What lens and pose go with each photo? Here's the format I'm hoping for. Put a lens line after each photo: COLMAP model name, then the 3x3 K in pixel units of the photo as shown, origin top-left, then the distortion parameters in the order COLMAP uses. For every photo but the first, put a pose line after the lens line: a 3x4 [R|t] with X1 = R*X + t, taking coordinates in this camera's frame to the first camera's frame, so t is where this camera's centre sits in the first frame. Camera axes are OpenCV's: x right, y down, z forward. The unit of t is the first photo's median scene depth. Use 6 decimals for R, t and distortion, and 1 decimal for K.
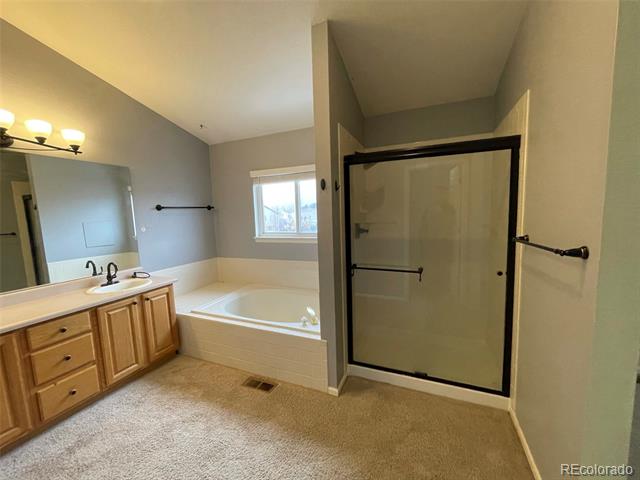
lens RADIAL K [[257.8, 0, 319.1], [0, 257.8, 239.8], [0, 0, 1]] dist [0.012154, -0.000115]
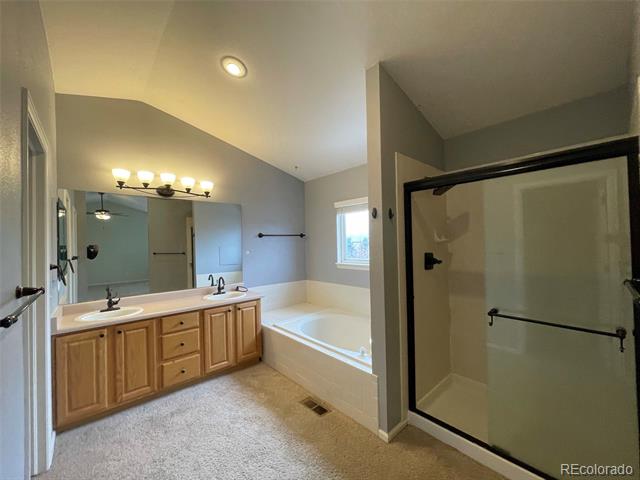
lens RADIAL K [[257.8, 0, 317.4], [0, 257.8, 240.6], [0, 0, 1]] dist [0.012154, -0.000115]
pose [[0.909594, 0.010013, -0.415377, 0.197274], [-0.053327, 0.994255, -0.092808, 0.000218], [0.412061, 0.106568, 0.904903, 0.003537]]
